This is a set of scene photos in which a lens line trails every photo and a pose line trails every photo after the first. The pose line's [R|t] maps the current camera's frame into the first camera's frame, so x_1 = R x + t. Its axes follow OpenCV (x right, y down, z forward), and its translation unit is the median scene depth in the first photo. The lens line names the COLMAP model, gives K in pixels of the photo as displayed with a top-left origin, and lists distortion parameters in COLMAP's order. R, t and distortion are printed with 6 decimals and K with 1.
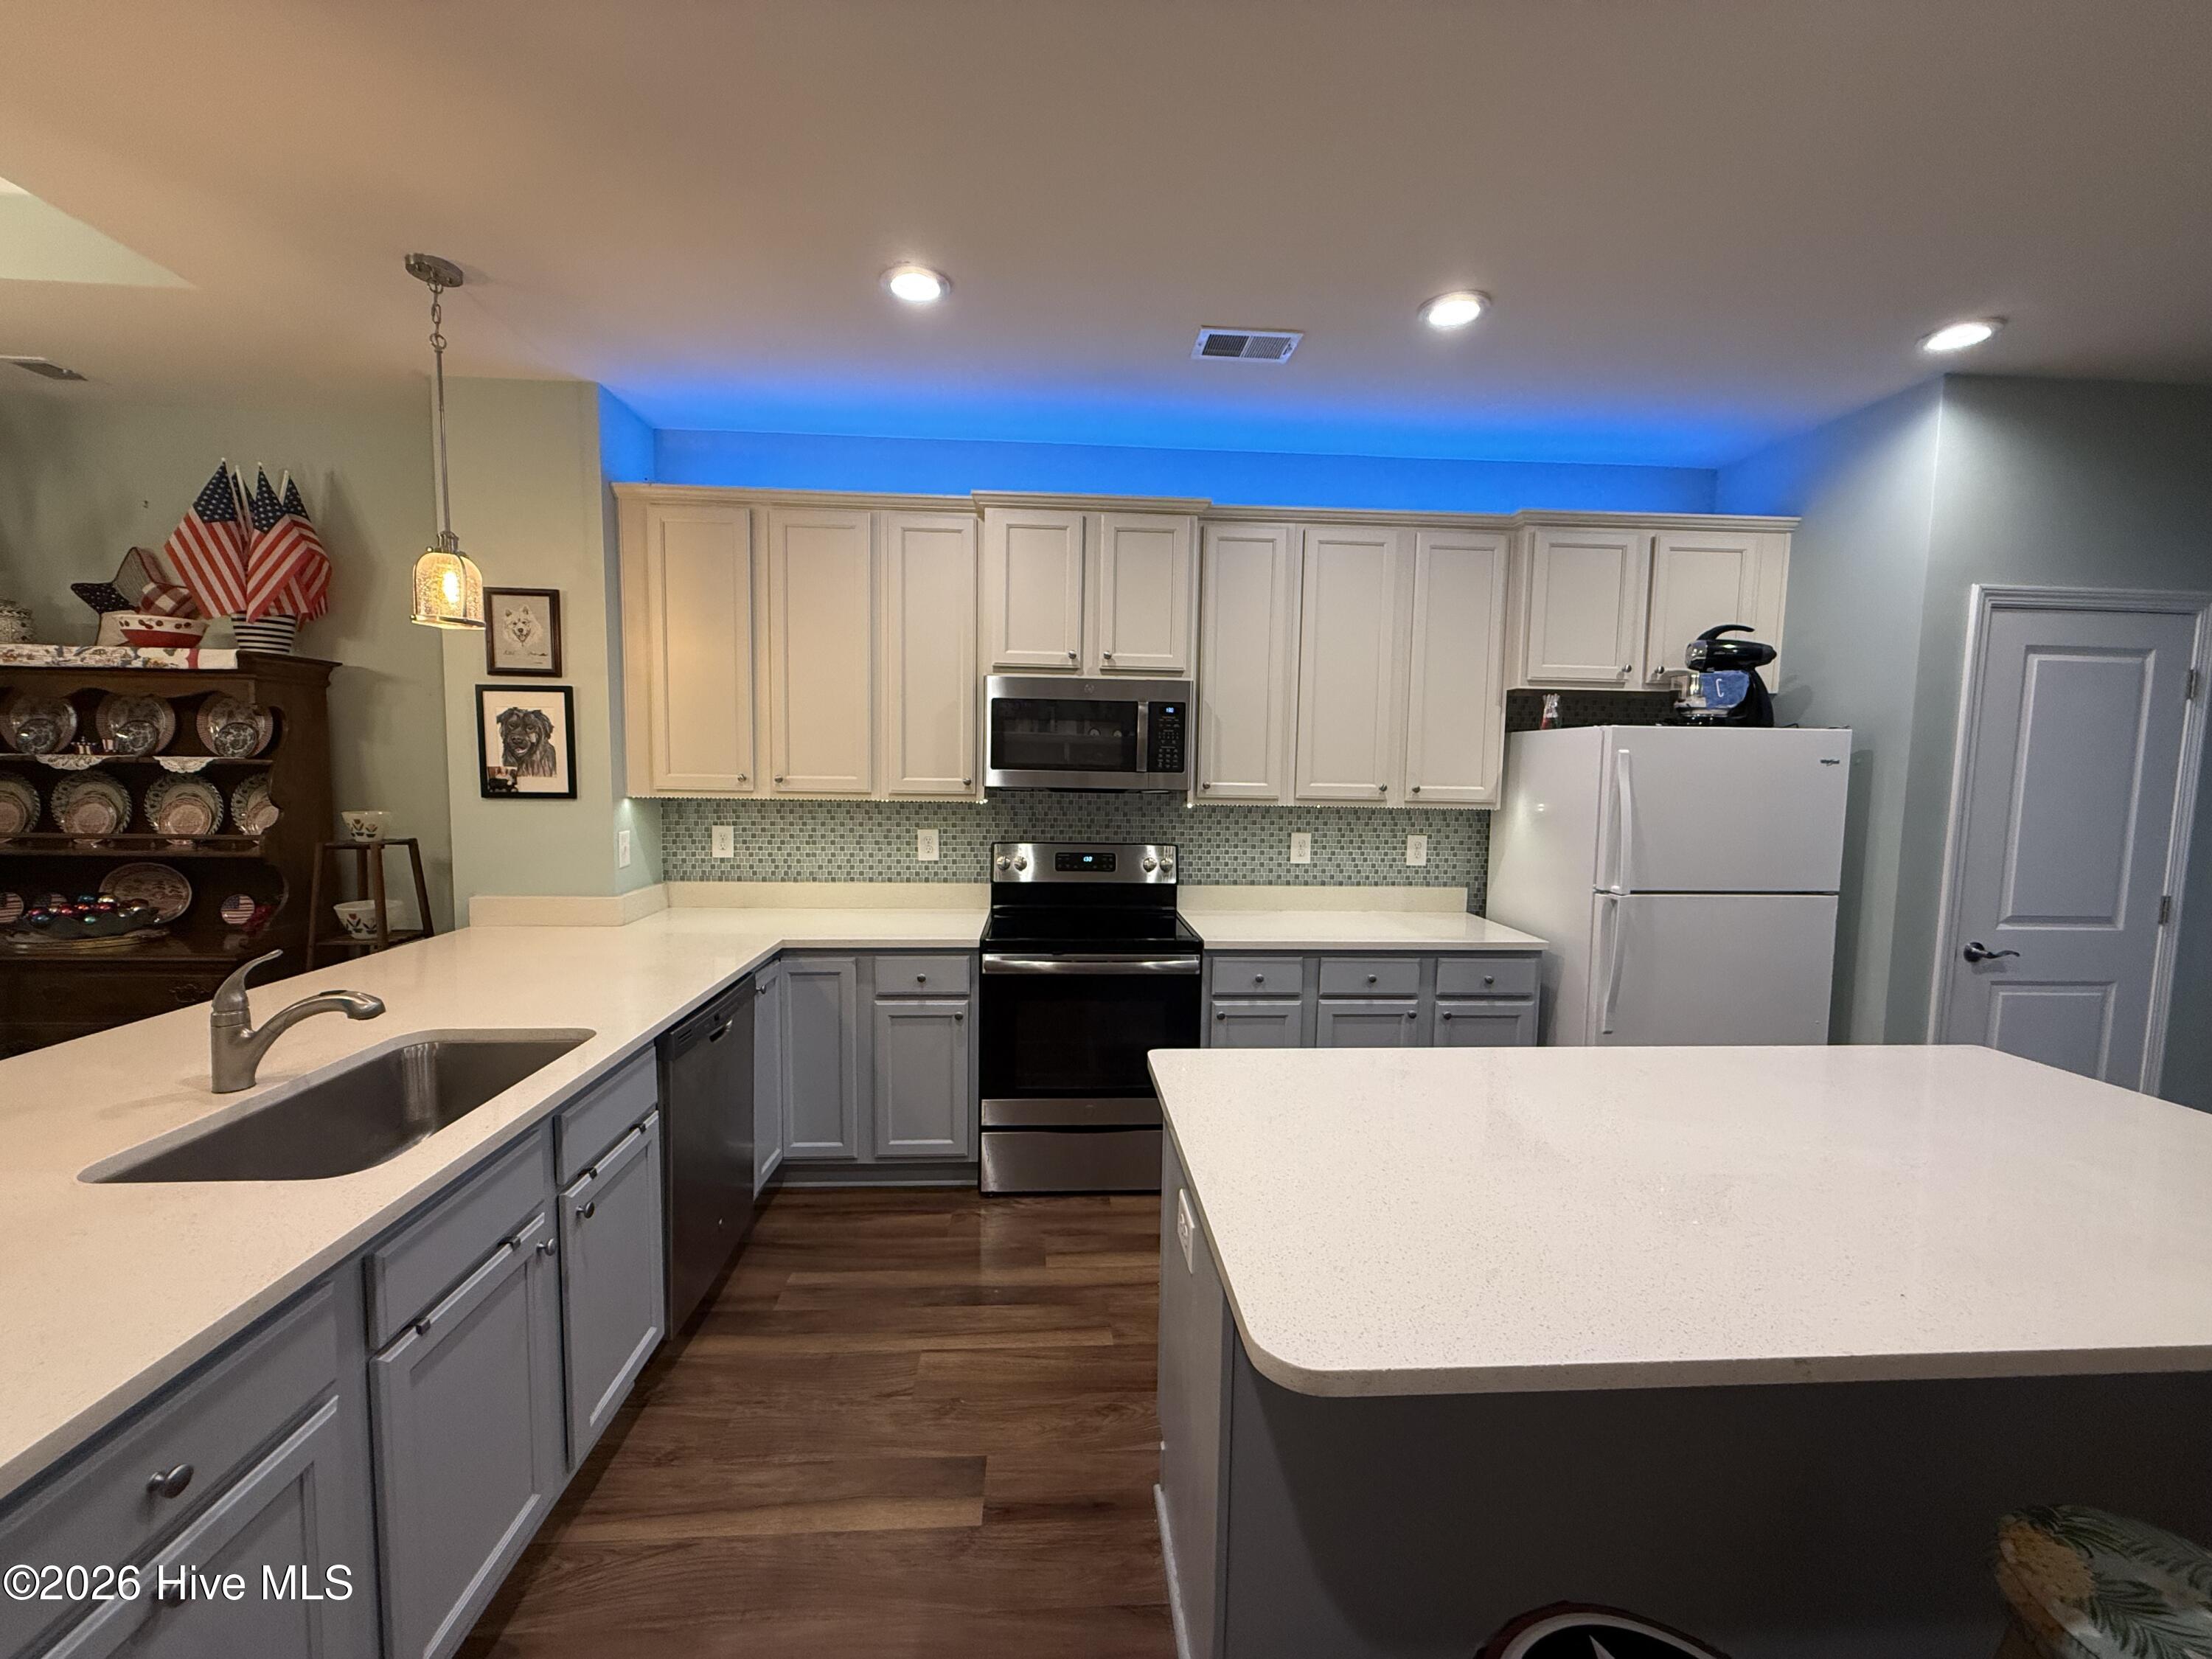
lens RADIAL K [[885.2, 0, 1108.7], [0, 885.2, 830.6], [0, 0, 1]] dist [-0.001497, 0.000549]
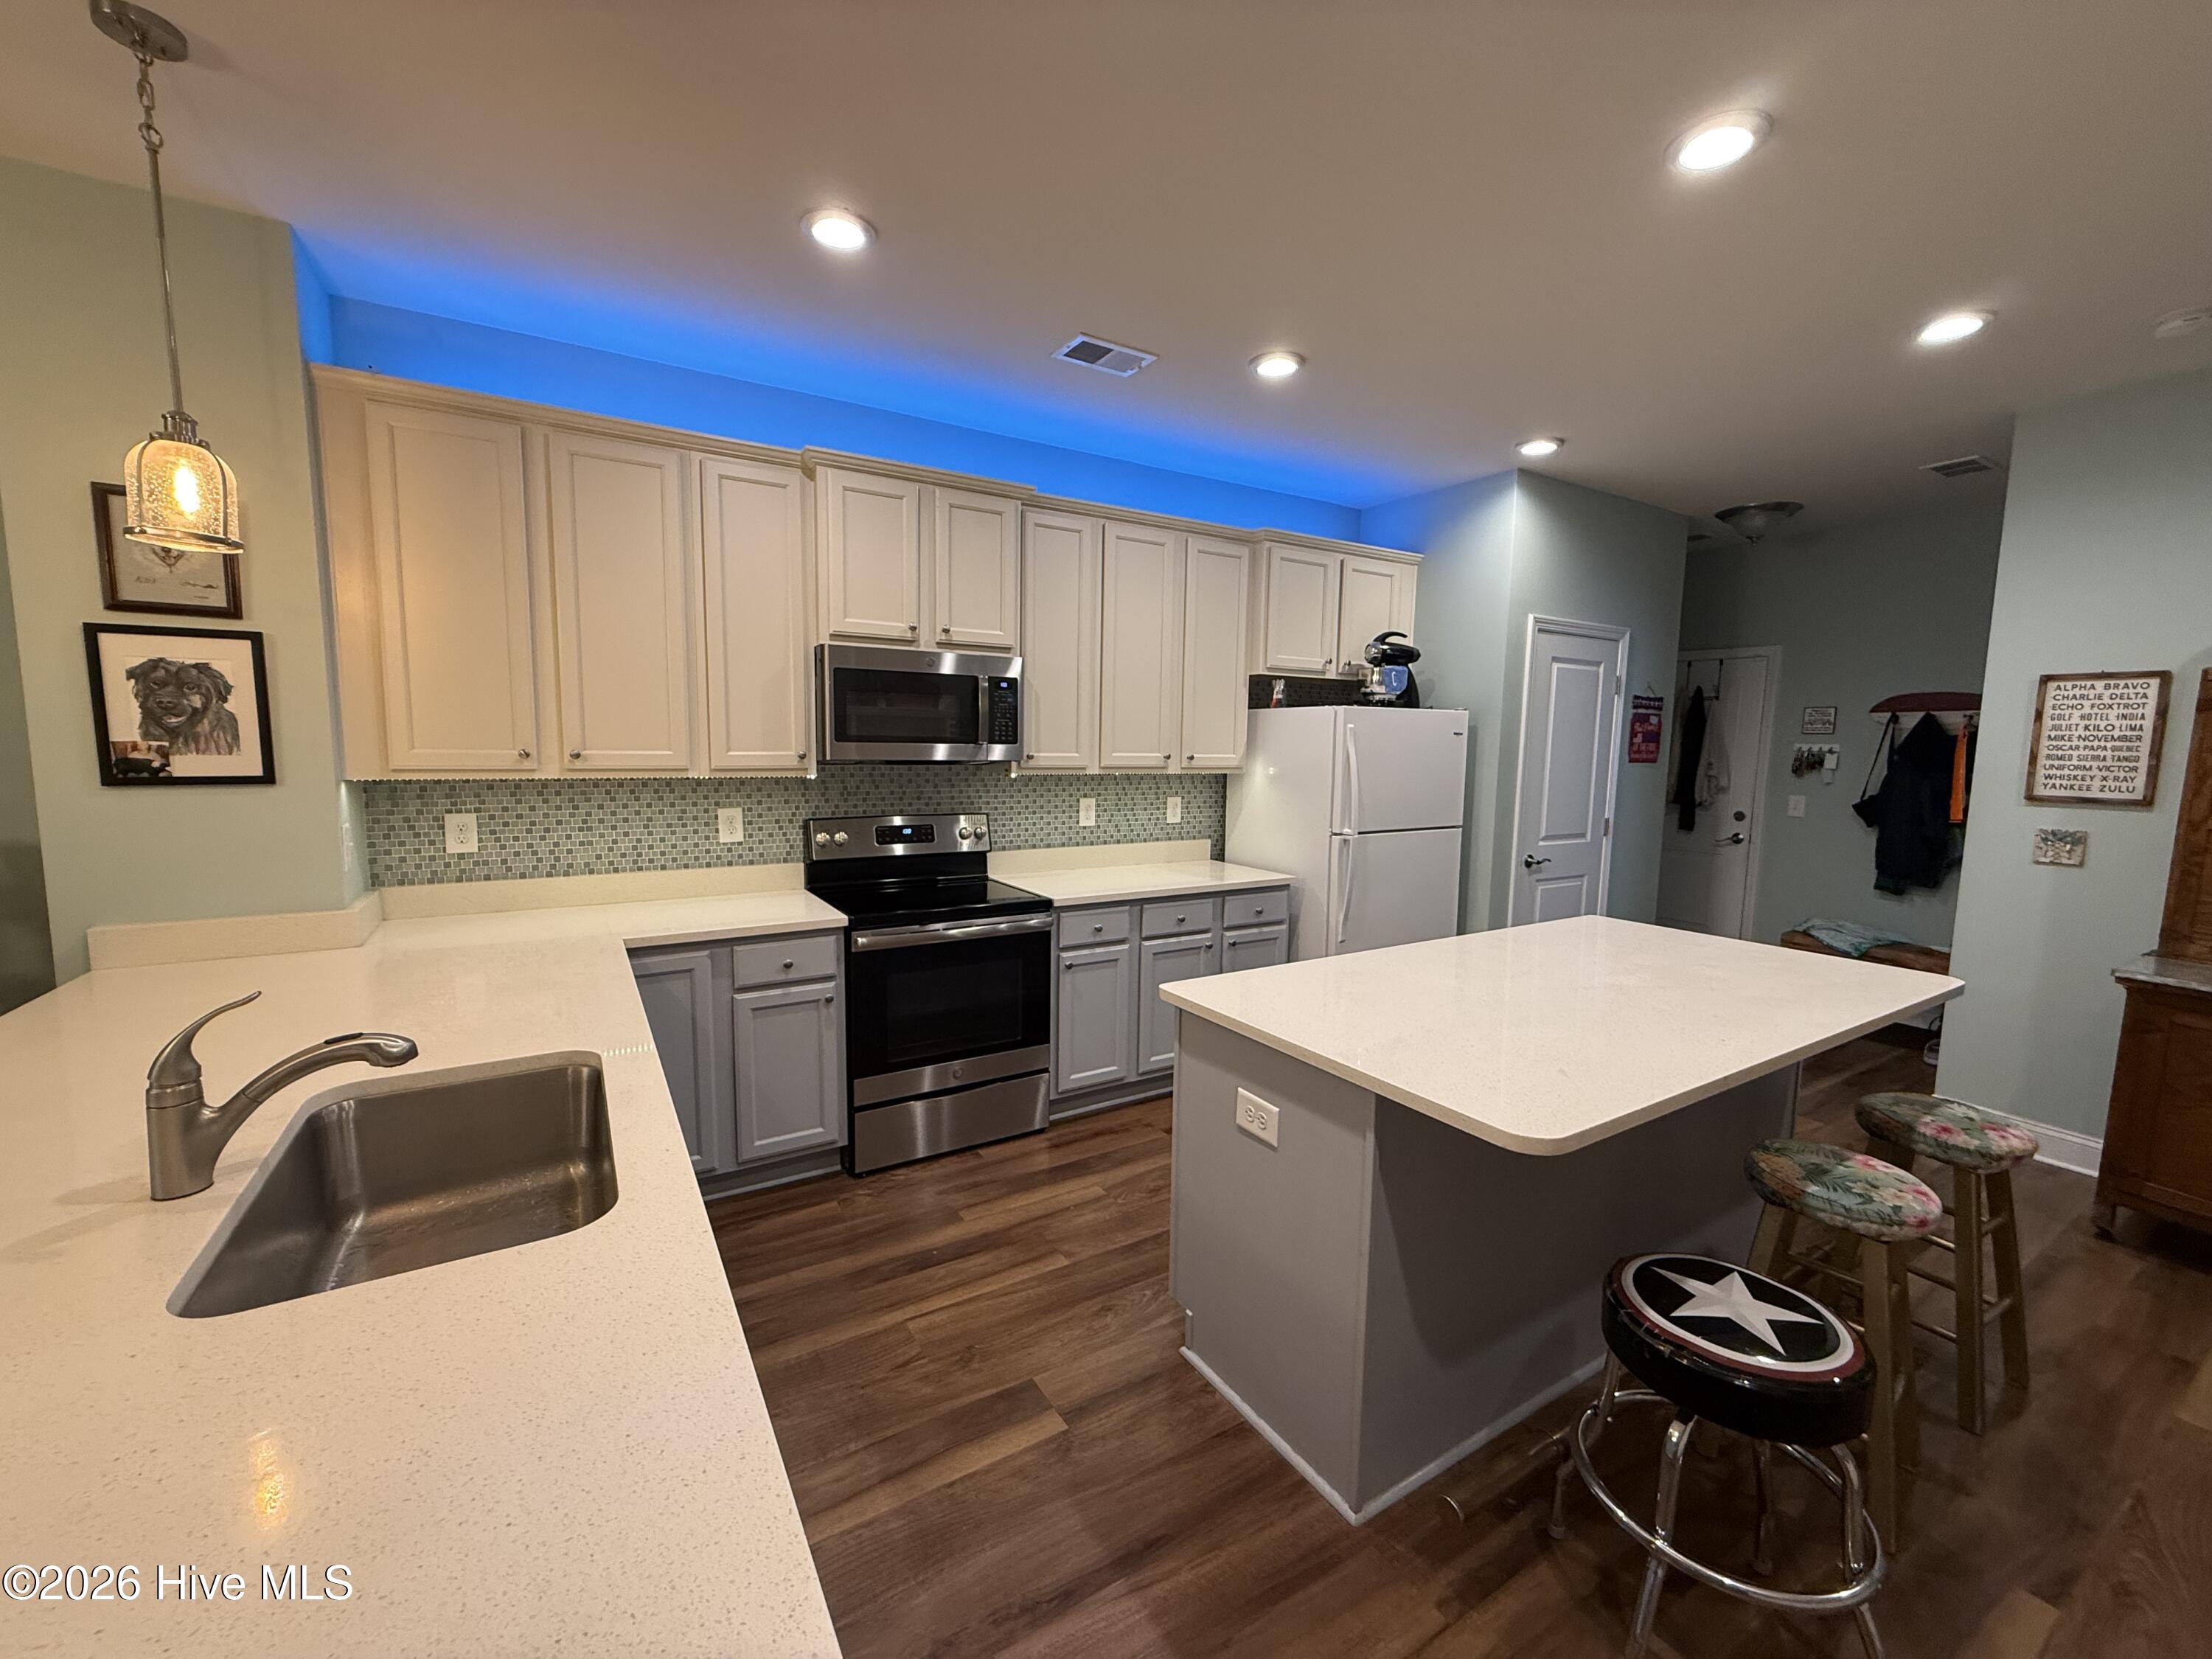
lens RADIAL K [[885.2, 0, 1107.2], [0, 885.2, 831.6], [0, 0, 1]] dist [-0.001497, 0.000549]
pose [[0.884042, -0.051557, 0.464554, -0.333432], [0.036029, 0.998457, 0.042247, -0.002004], [-0.466016, -0.020610, 0.884536, 0.008954]]
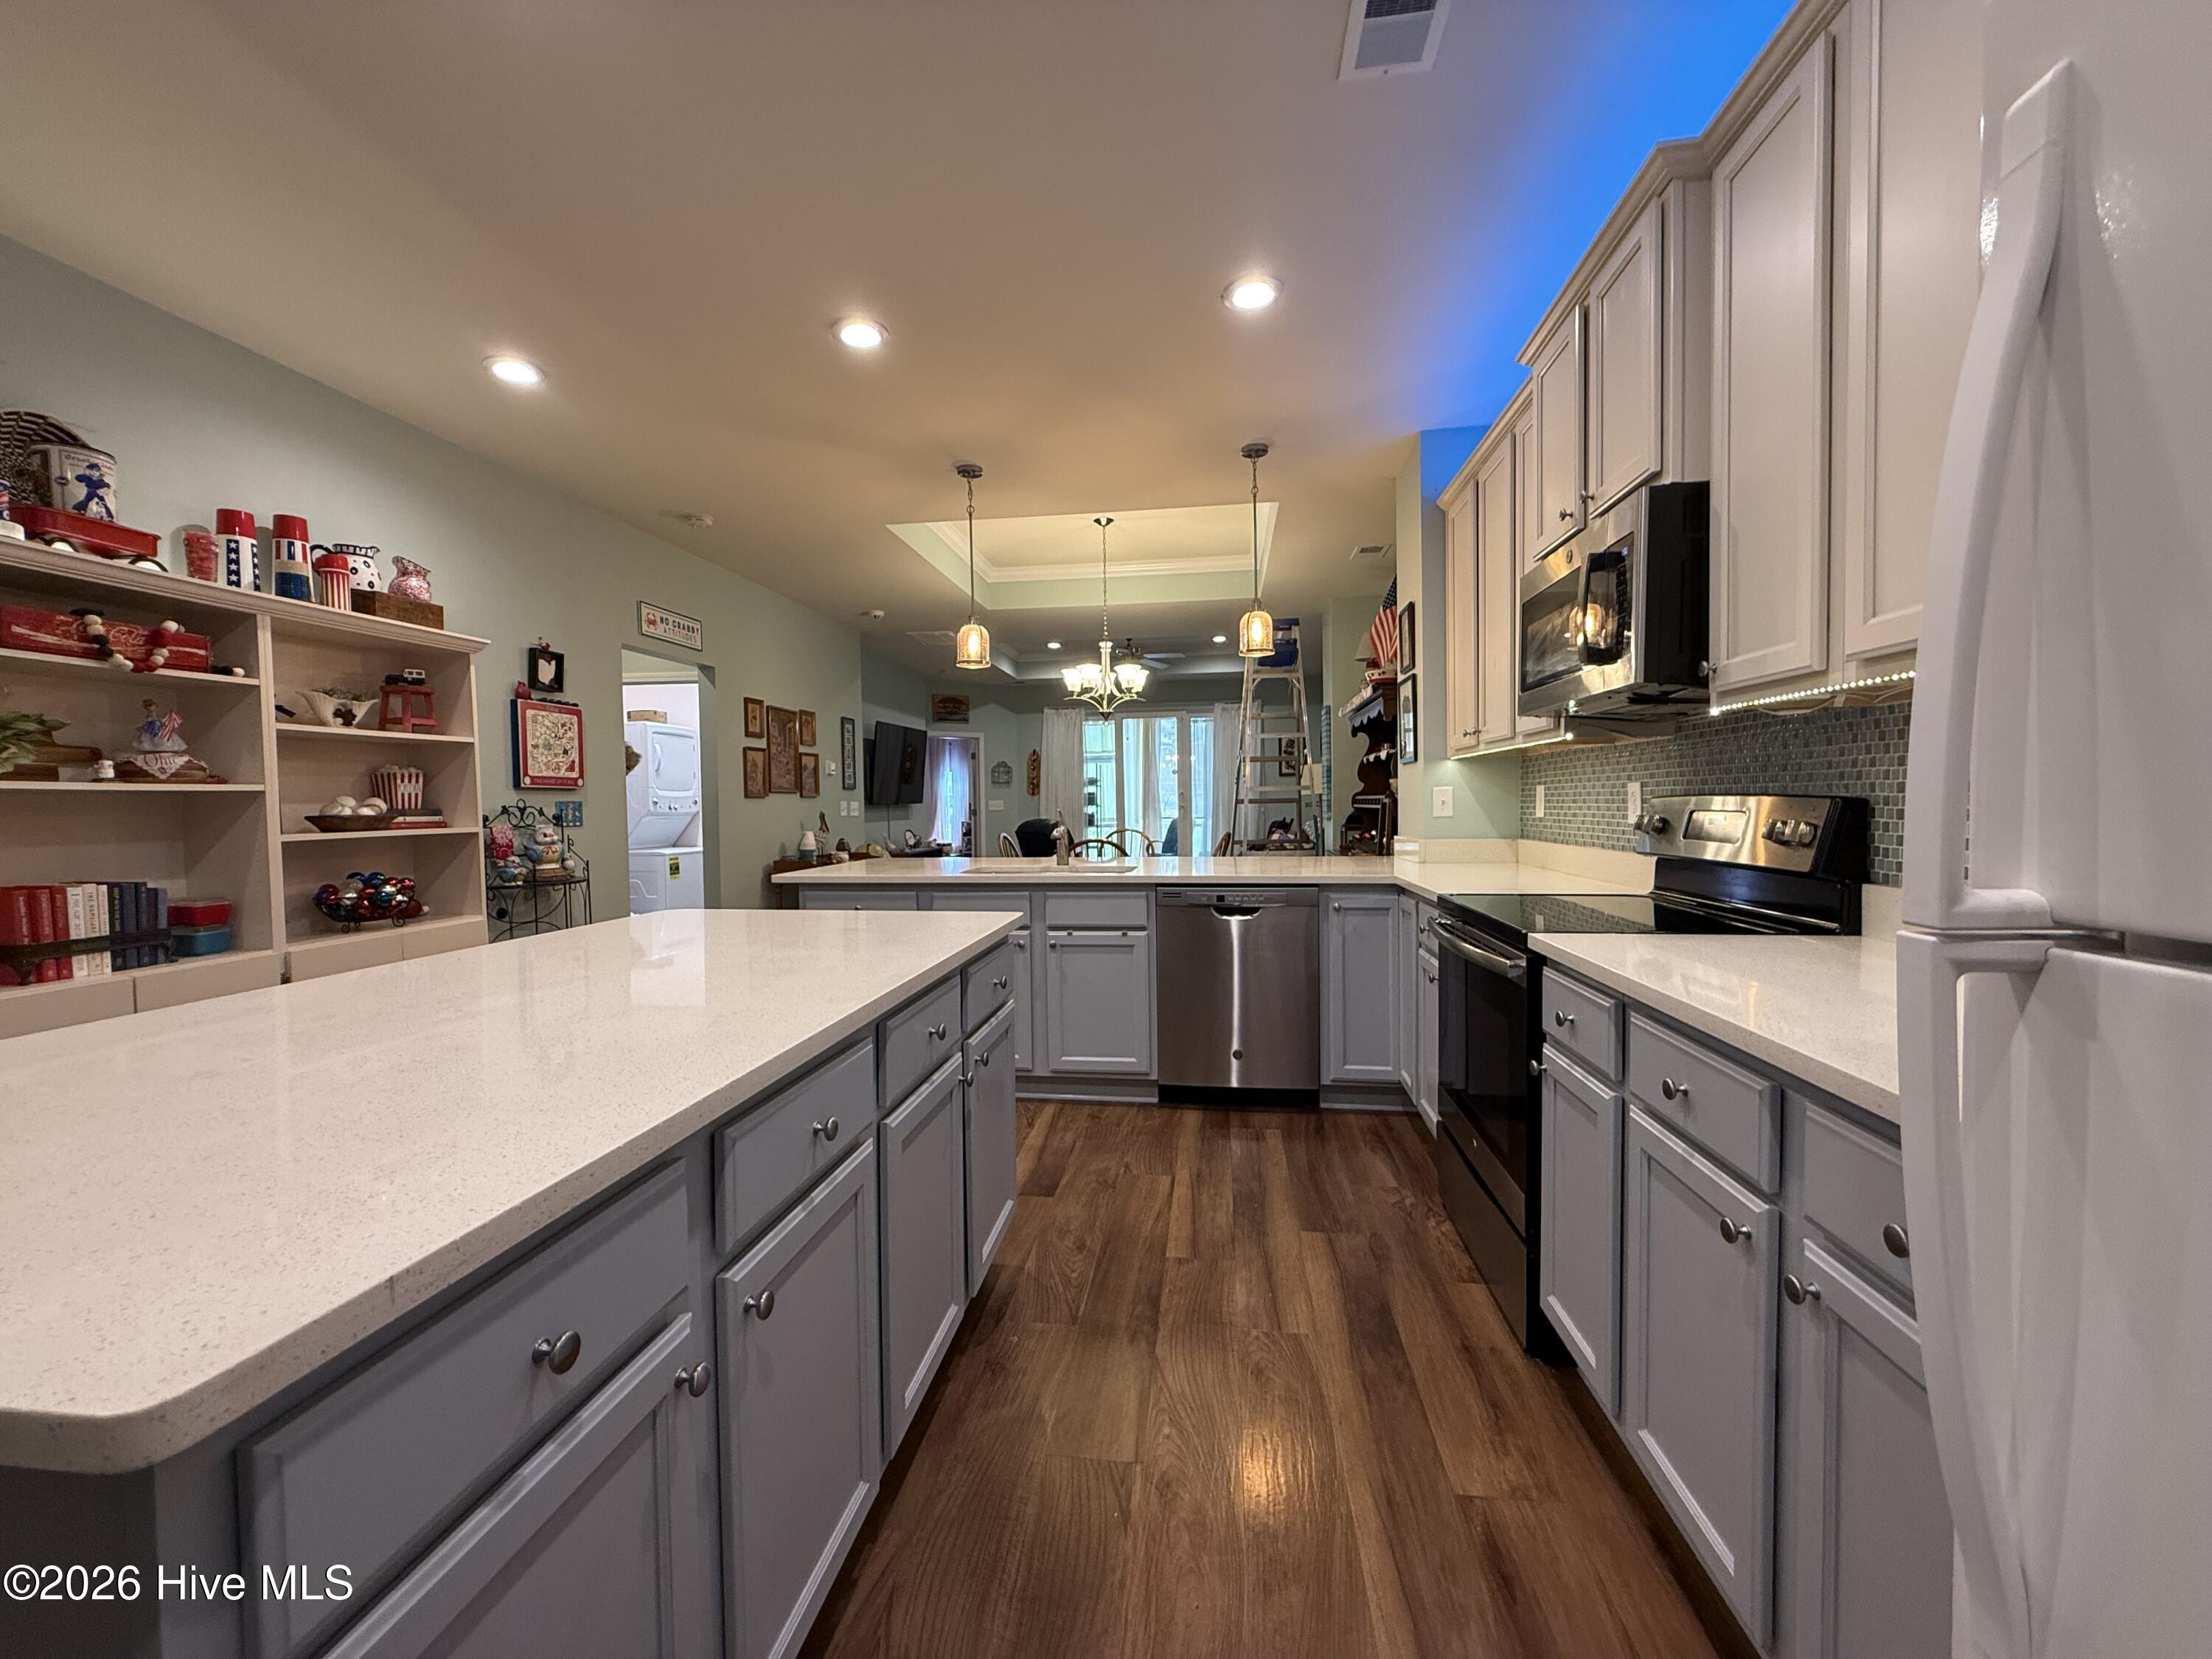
lens RADIAL K [[885.2, 0, 1103.8], [0, 885.2, 833.5], [0, 0, 1]] dist [-0.001497, 0.000549]
pose [[-0.200983, 0.017773, -0.979434, 0.748138], [-0.073287, 0.996761, 0.033126, 0.059154], [0.976849, 0.078438, -0.199029, 0.826984]]
